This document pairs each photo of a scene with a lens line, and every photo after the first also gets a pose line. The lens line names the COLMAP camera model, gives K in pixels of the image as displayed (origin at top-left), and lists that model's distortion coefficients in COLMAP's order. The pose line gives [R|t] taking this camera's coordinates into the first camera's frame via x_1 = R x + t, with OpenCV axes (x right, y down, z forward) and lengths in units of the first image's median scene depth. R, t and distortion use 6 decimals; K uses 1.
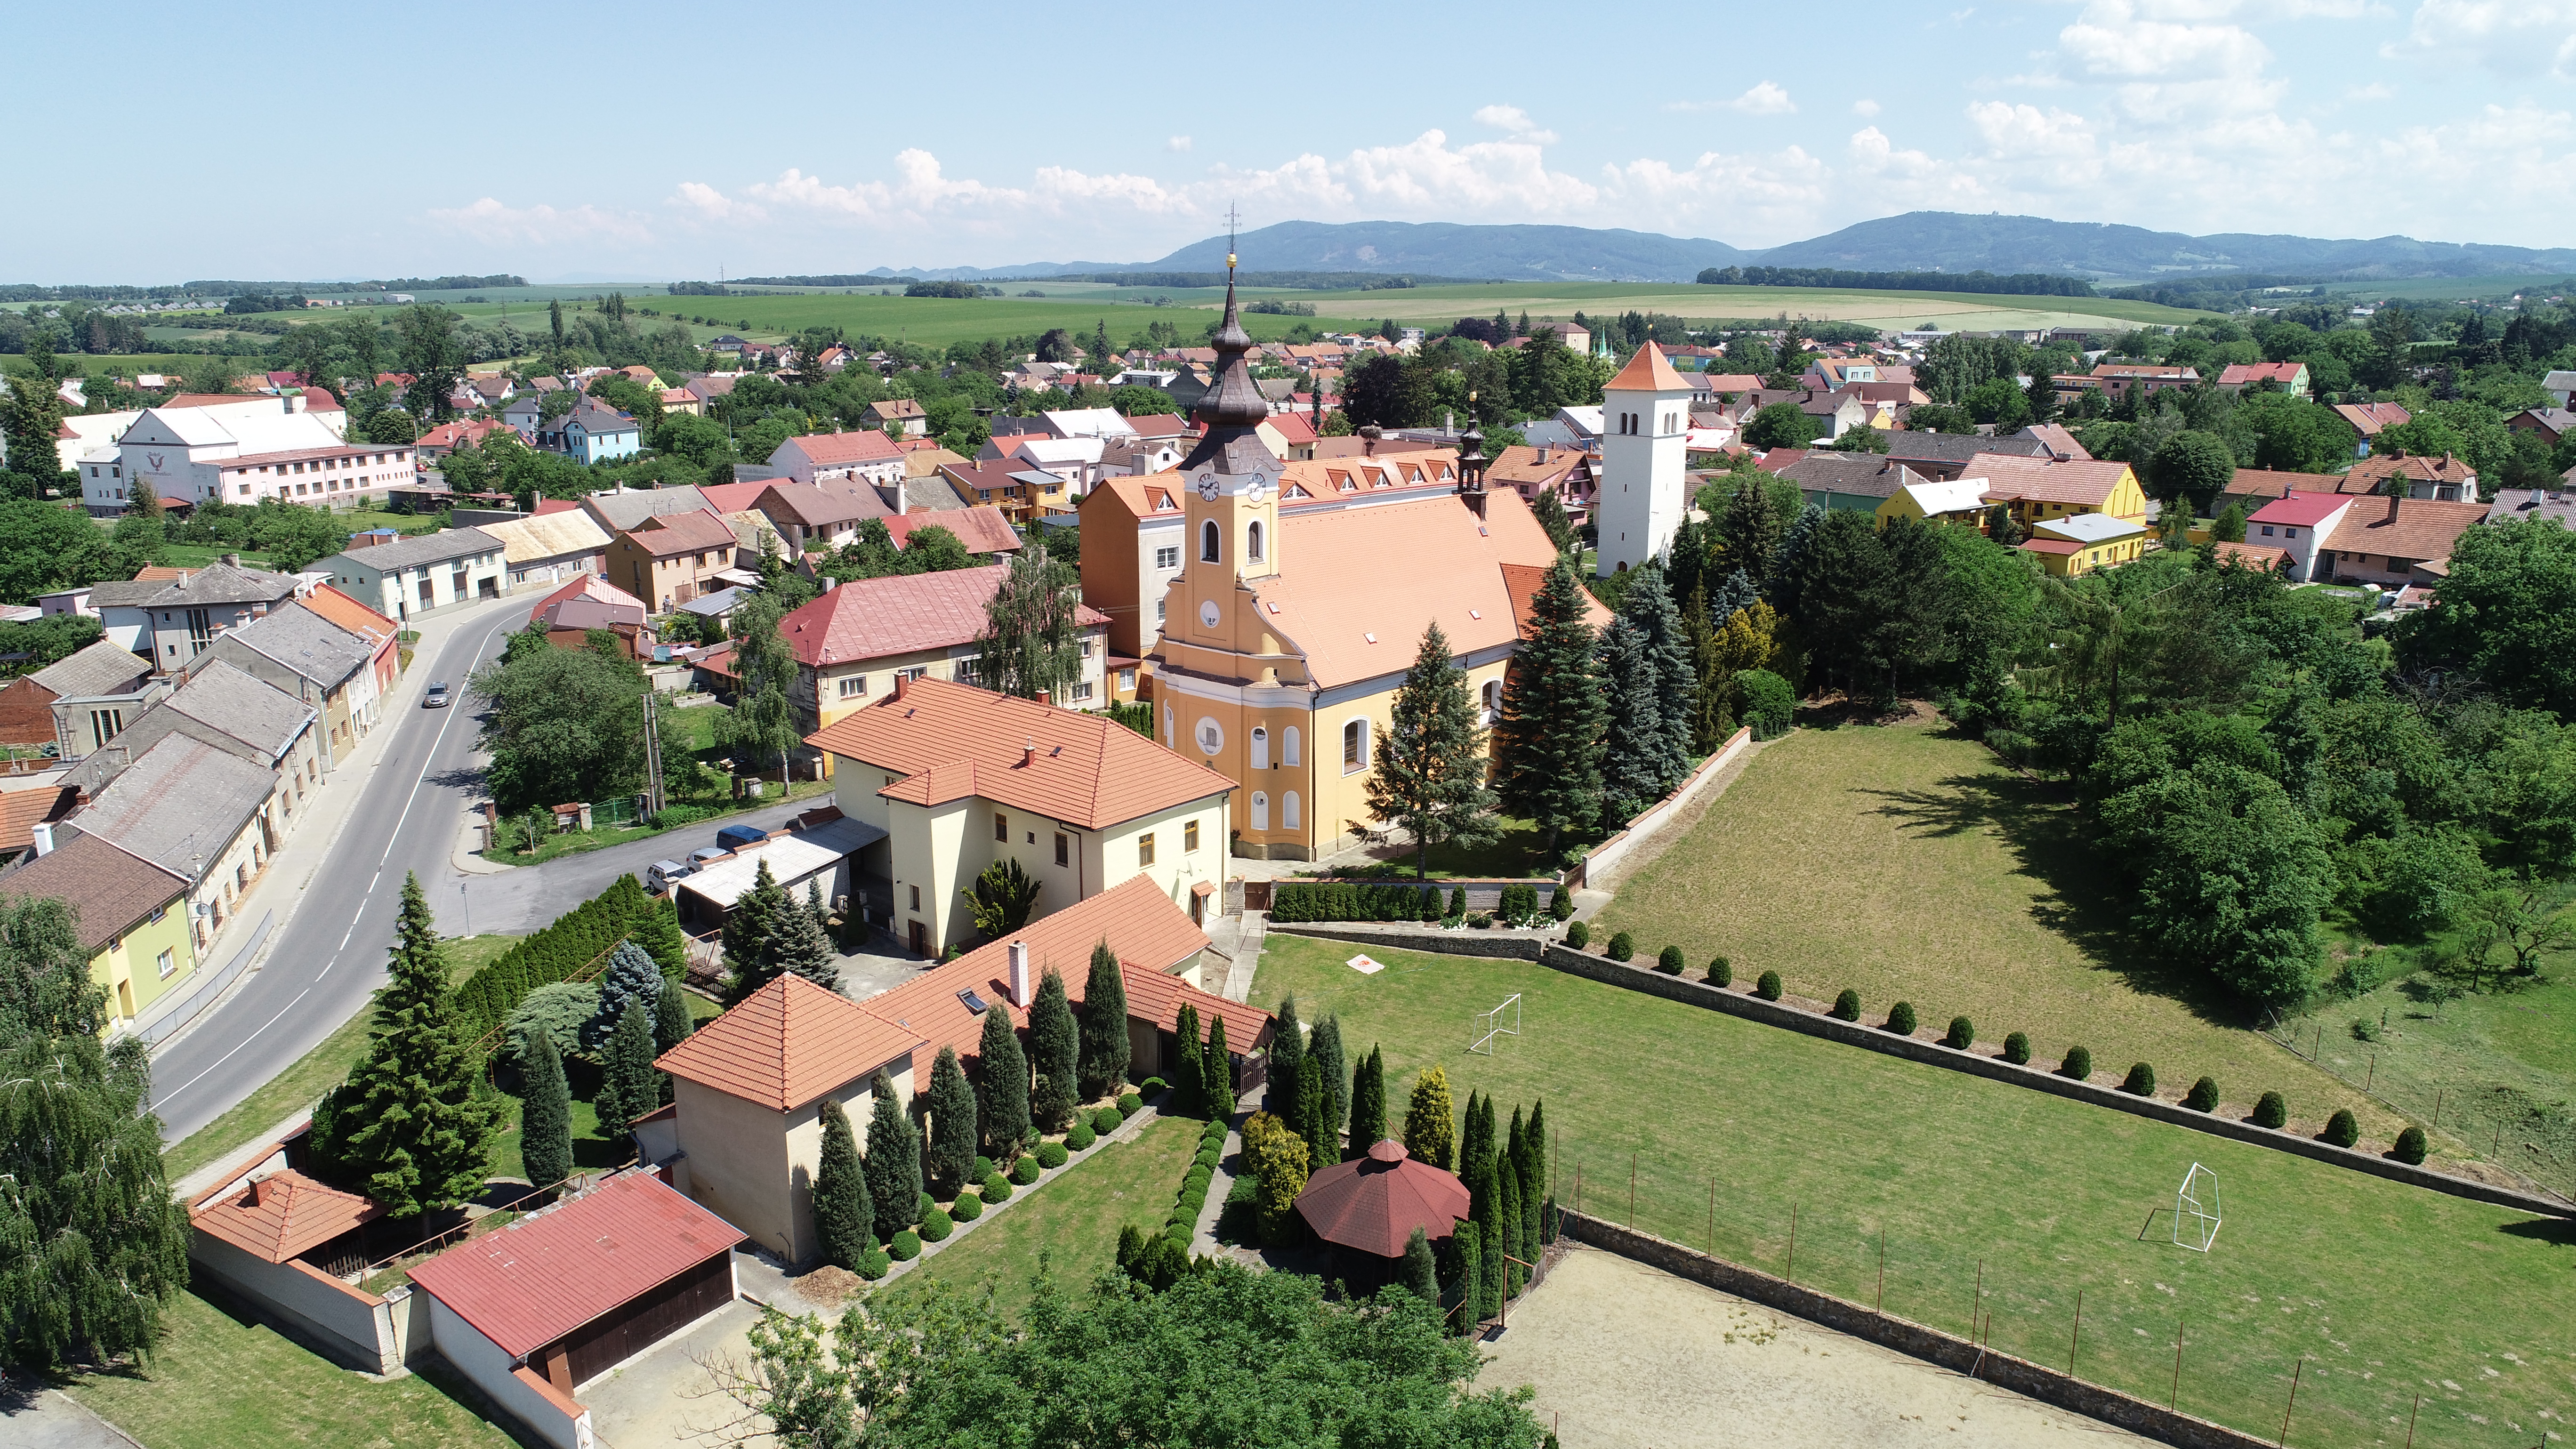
lens RADIAL K [[1808.4, 0, 1288.0], [0, 1808.4, 724.5], [0, 0, 1]] dist [0.000702, -0.005230]
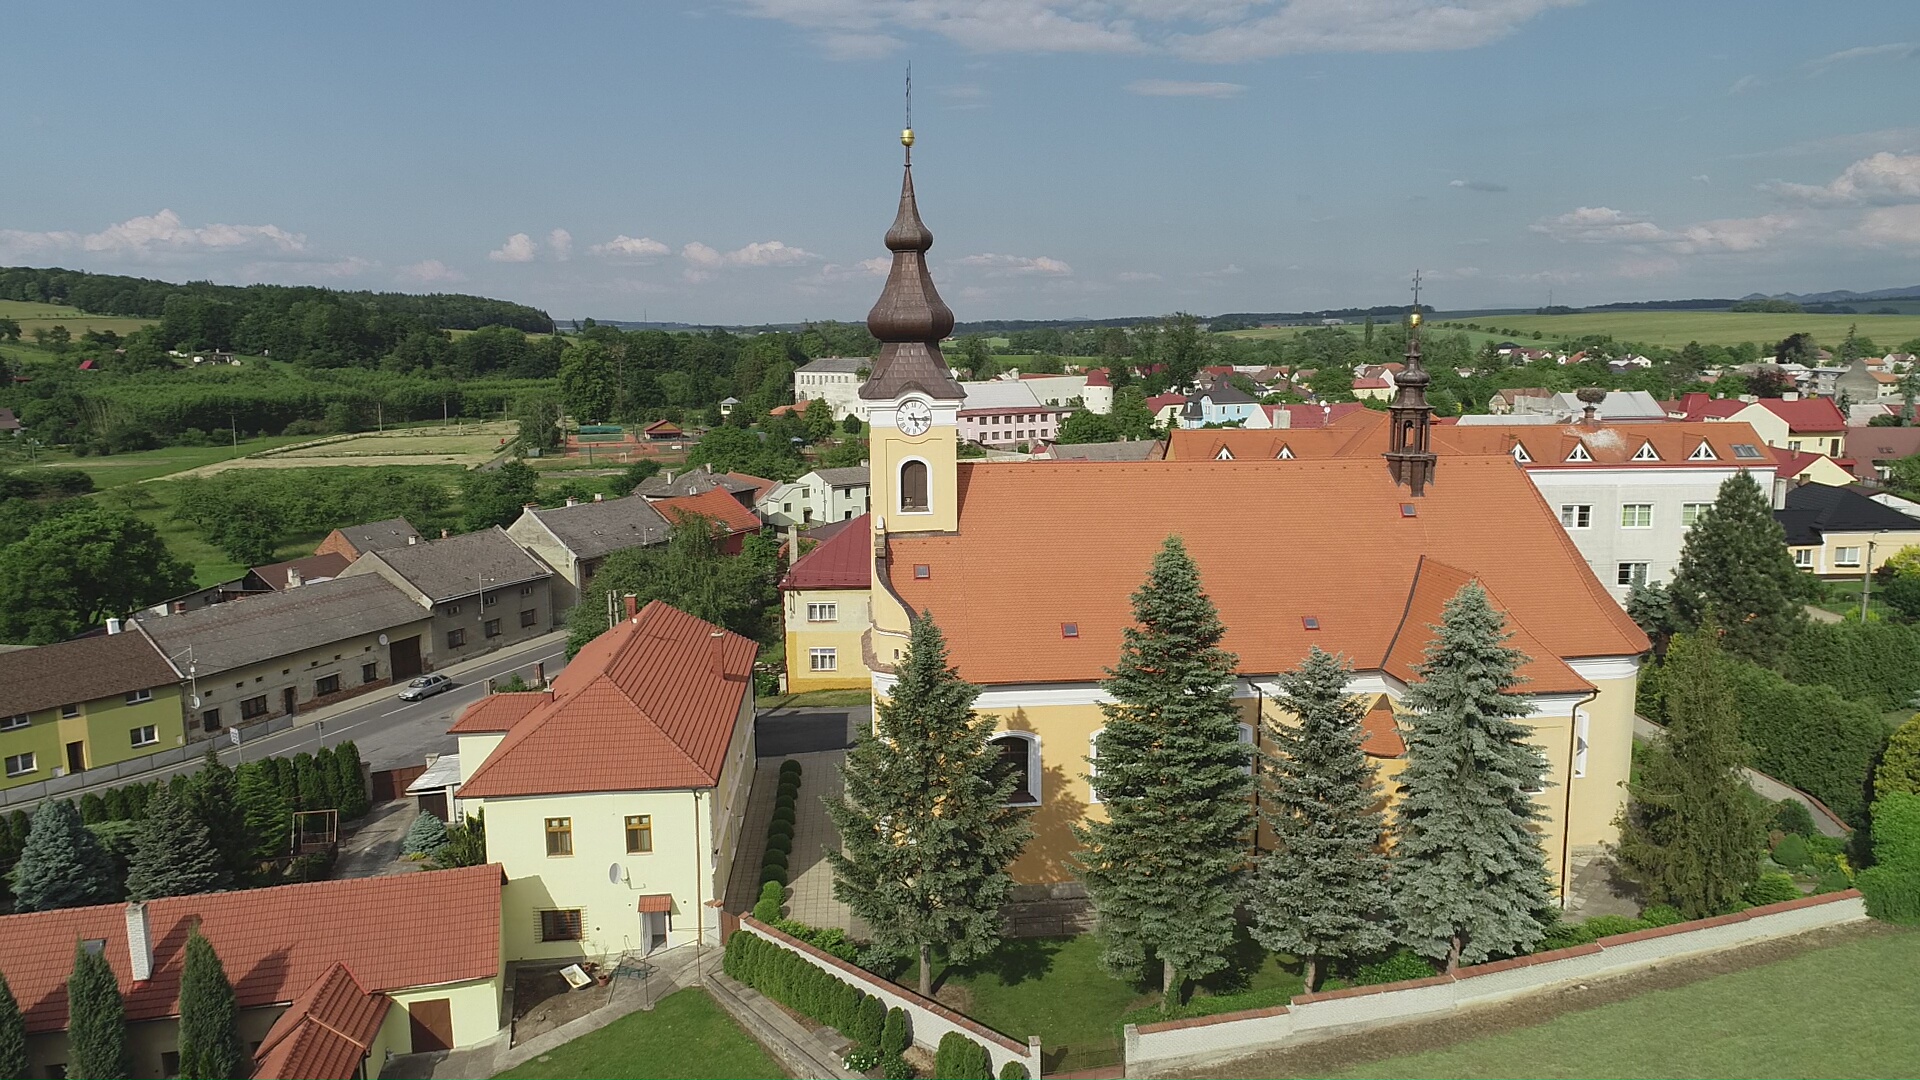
lens RADIAL K [[1347.9, 0, 960.0], [0, 1347.9, 540.0], [0, 0, 1]] dist [0.000702, -0.005230]
pose [[0.712971, 0.095657, -0.694638, 0.126474], [-0.149020, 0.988691, -0.016802, -0.022027], [0.685176, 0.115495, 0.719163, 0.186053]]
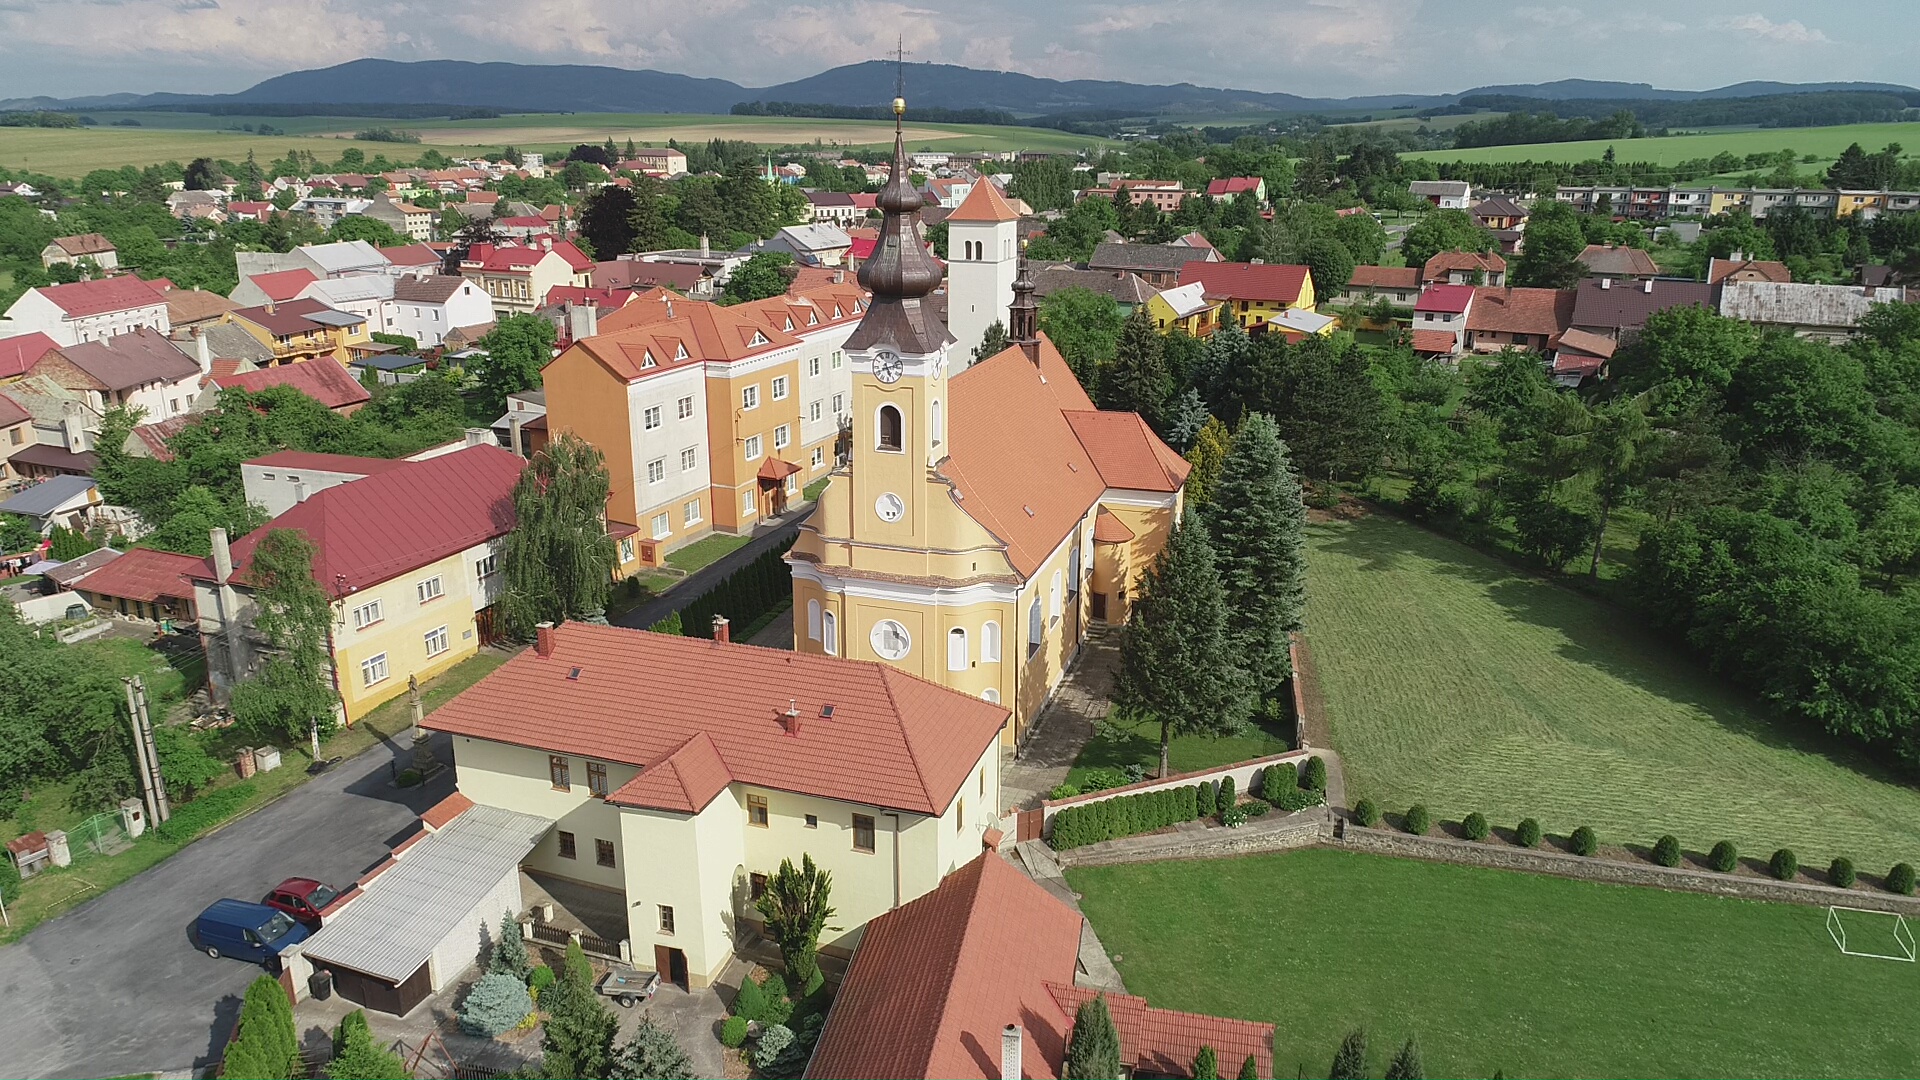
lens RADIAL K [[1347.9, 0, 960.0], [0, 1347.9, 540.0], [0, 0, 1]] dist [0.000702, -0.005230]
pose [[0.914018, -0.120009, 0.387516, -0.086633], [0.093600, 0.991854, 0.086396, -0.031683], [-0.394728, -0.042696, 0.917805, 0.118284]]
